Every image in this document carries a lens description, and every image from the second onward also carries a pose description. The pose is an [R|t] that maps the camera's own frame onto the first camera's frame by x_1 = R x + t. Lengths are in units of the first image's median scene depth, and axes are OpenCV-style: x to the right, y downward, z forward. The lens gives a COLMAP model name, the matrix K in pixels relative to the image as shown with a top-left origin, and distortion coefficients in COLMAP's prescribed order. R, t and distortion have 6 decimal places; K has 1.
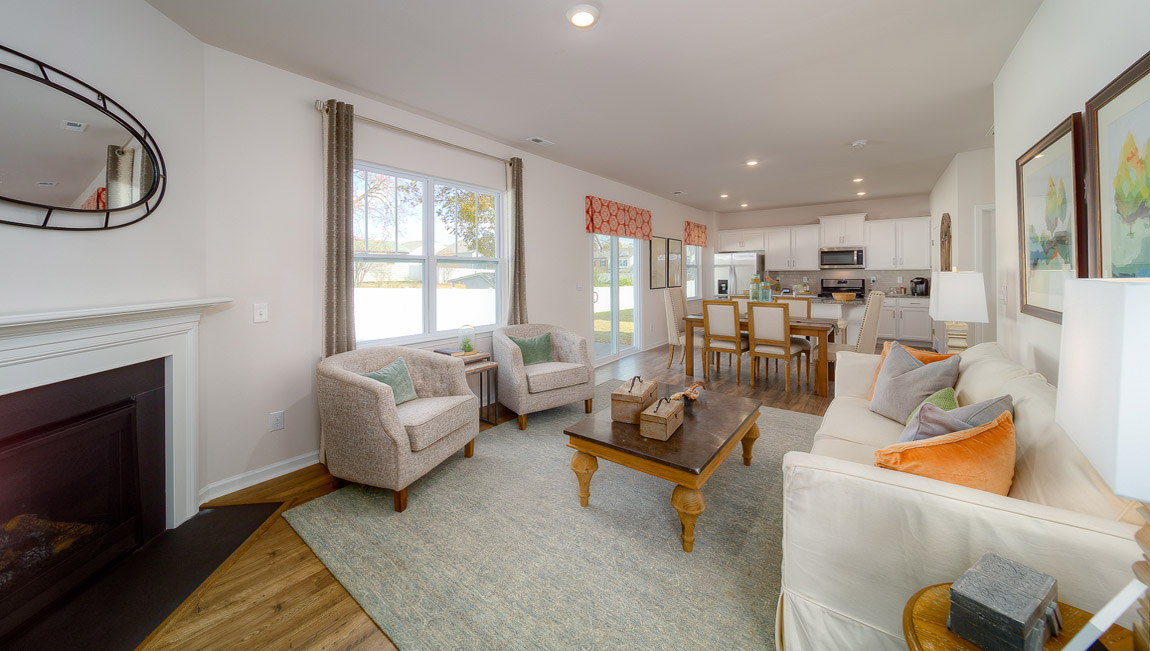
lens RADIAL K [[402.2, 0, 590.8], [0, 402.2, 271.8], [0, 0, 1]] dist [0.000179, 0.000012]
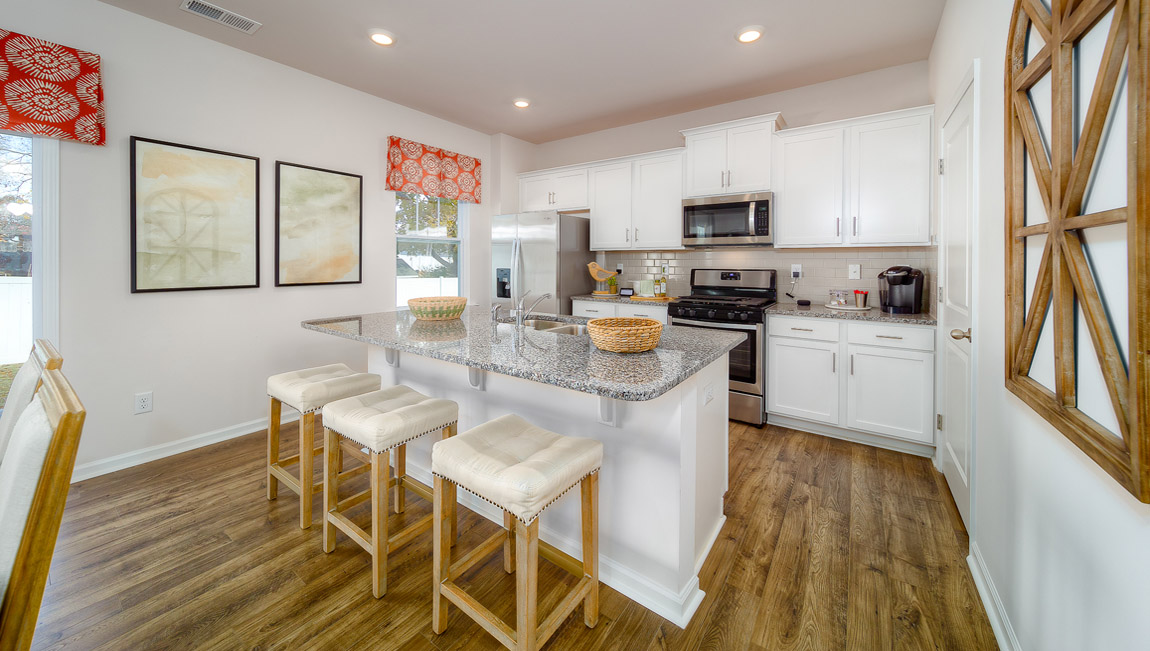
lens RADIAL K [[400.3, 0, 583.0], [0, 400.3, 262.9], [0, 0, 1]] dist [0.000870, -0.000048]
pose [[0.999690, 0.010256, 0.022669, 0.460710], [-0.010392, 0.999929, 0.005902, 0.010359], [-0.022607, -0.006136, 0.999726, 0.570157]]
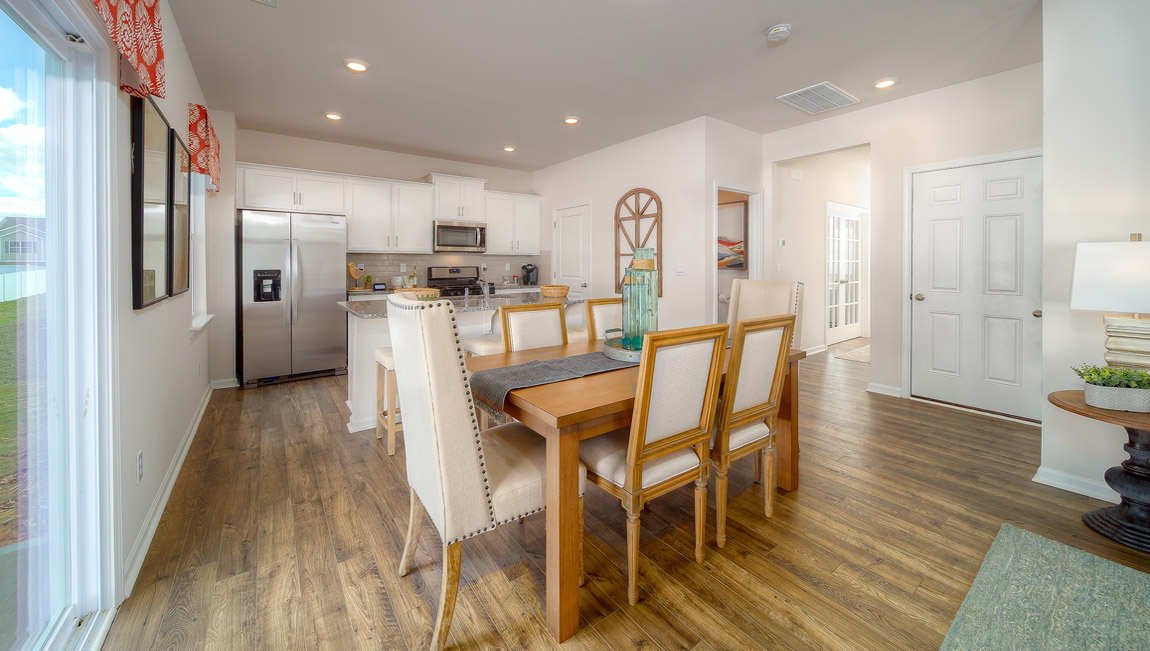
lens RADIAL K [[407.2, 0, 567.5], [0, 407.2, 265.4], [0, 0, 1]] dist [-0.000877, -0.000109]
pose [[0.312737, -0.000826, 0.949840, 0.000028], [-0.003737, 0.999991, 0.002100, 0.013964], [-0.949833, -0.004206, 0.312731, 0.597385]]
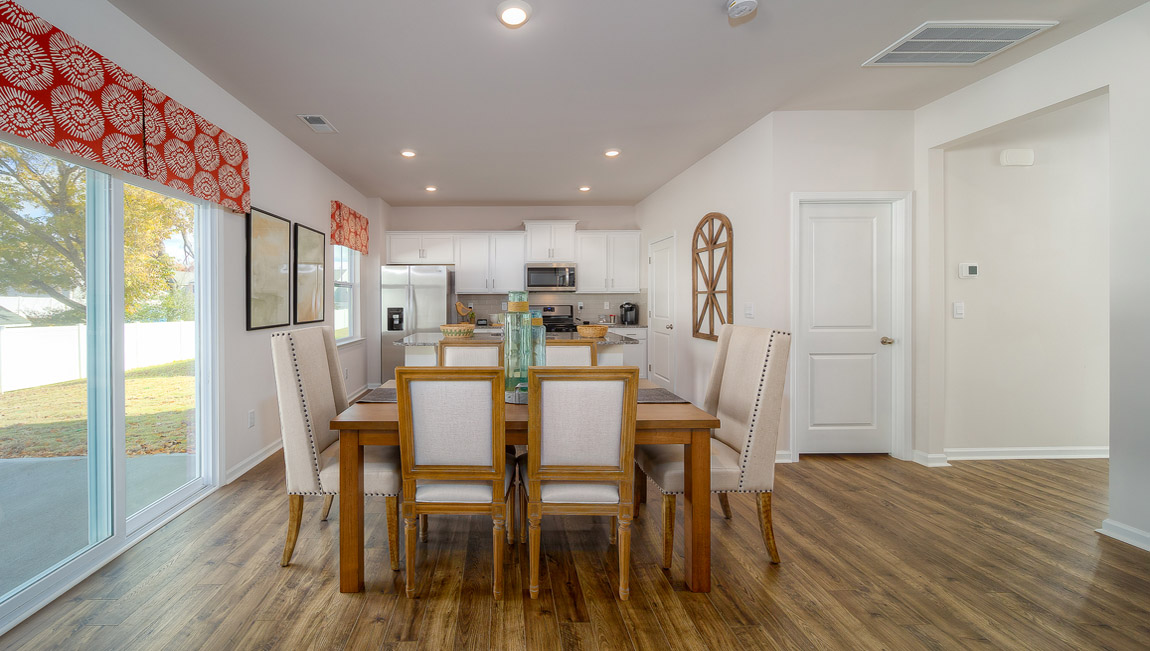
lens RADIAL K [[418.8, 0, 506.5], [0, 418.8, 302.9], [0, 0, 1]] dist [0.000395, -0.000124]
pose [[0.805515, -0.001588, 0.592573, 0.092712], [-0.001464, 0.999988, 0.004669, 0.009976], [-0.592574, -0.004629, 0.805503, 0.419057]]
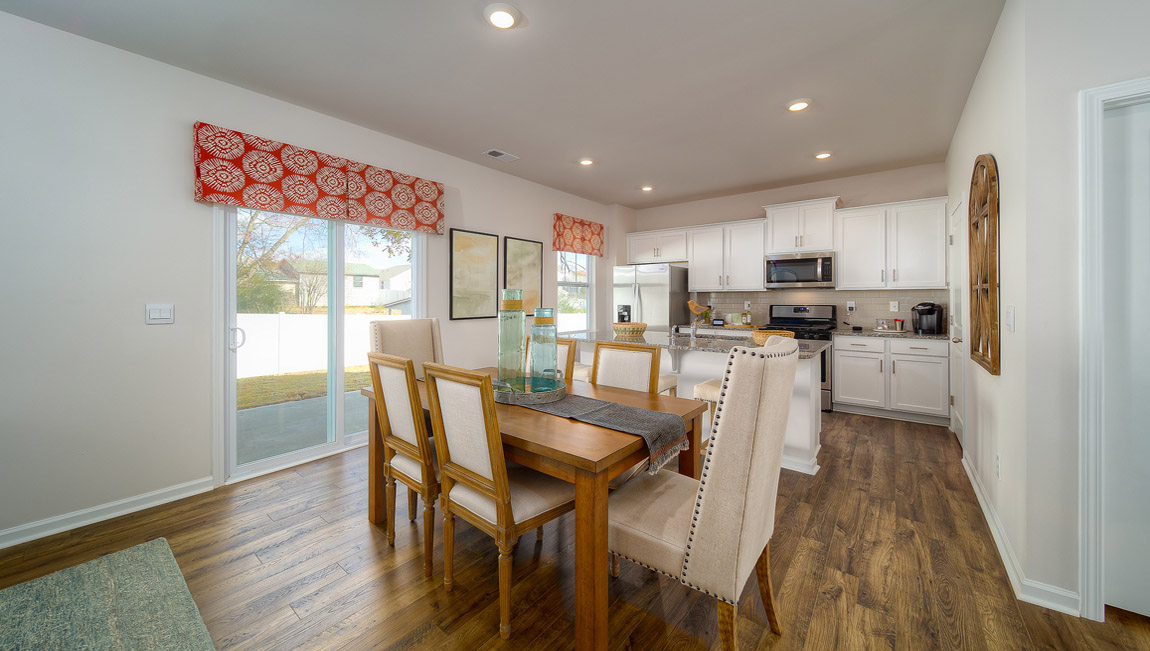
lens RADIAL K [[401.4, 0, 582.6], [0, 401.4, 297.5], [0, 0, 1]] dist [-0.001763, 0.000000]
pose [[0.999385, 0.004739, -0.034748, 0.315139], [-0.004800, 0.999987, -0.001676, 0.009311], [0.034740, 0.001841, 0.999395, 0.374780]]
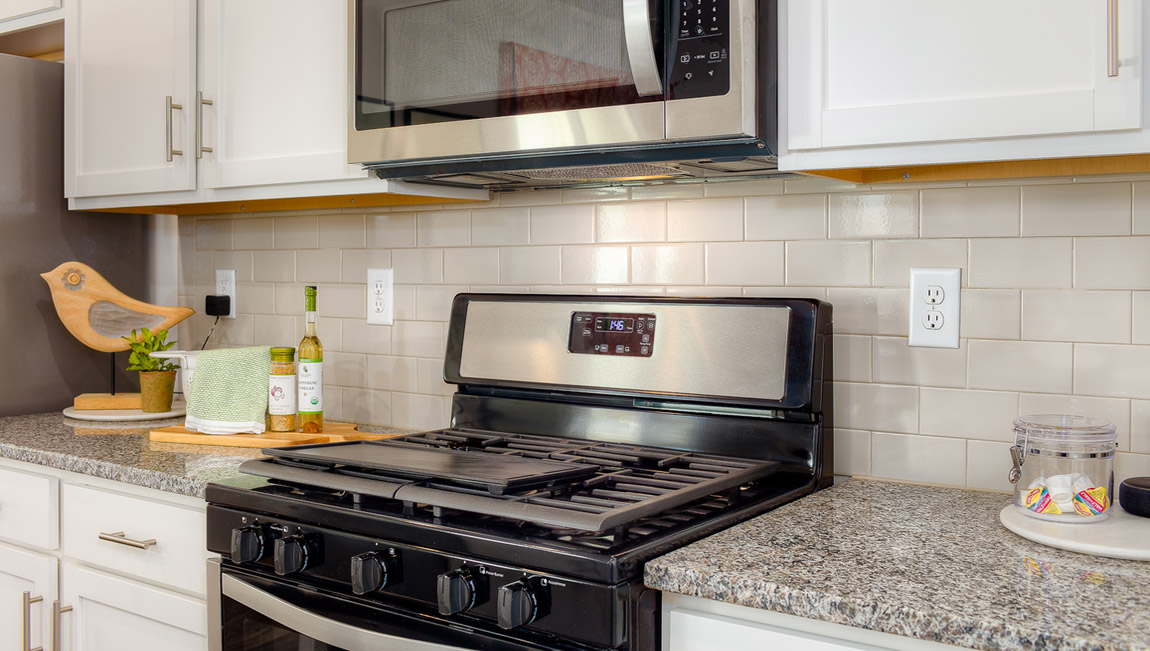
lens RADIAL K [[1119.6, 0, 575.0], [0, 1119.6, 325.5], [0, 0, 1]] dist [-0.001024, -0.000699]
pose [[0.999934, 0.008941, 0.007215, 0.630509], [-0.009291, 0.998702, 0.050077, 0.012903], [-0.006758, -0.050141, 0.998719, 0.784715]]
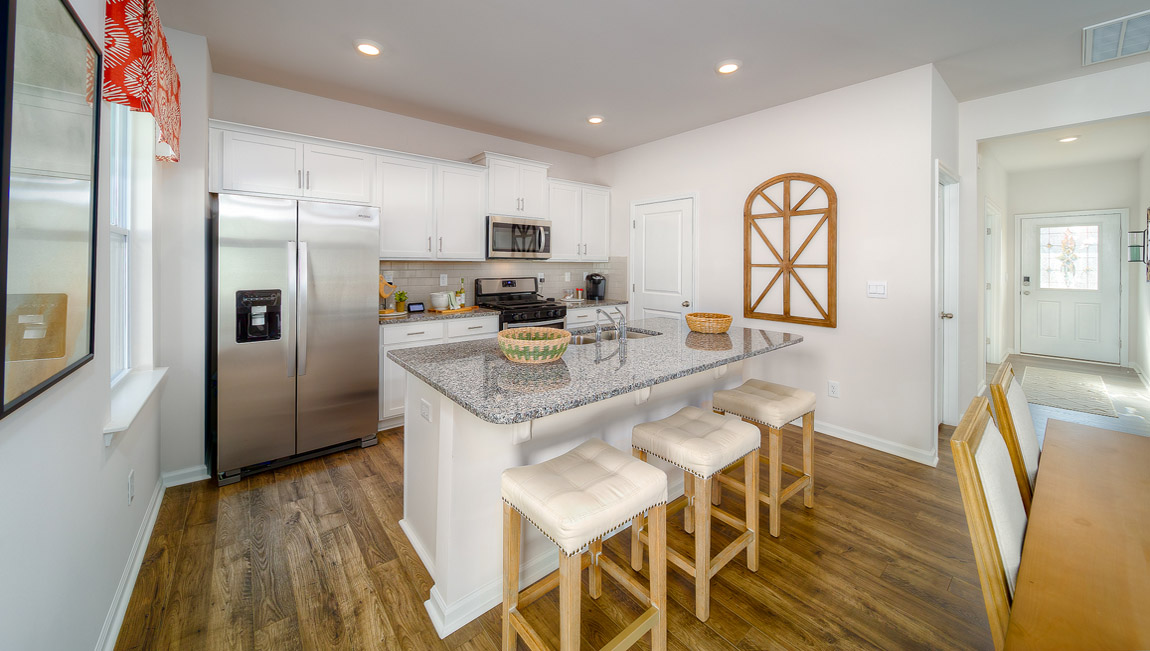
lens RADIAL K [[401.0, 0, 568.4], [0, 401.0, 263.5], [0, 0, 1]] dist [-0.002301, -0.000432]
pose [[0.267262, 0.006642, 0.963601, 0.130572], [-0.008855, 0.999951, -0.004436, 0.000507], [-0.963583, -0.007347, 0.267308, 0.798641]]
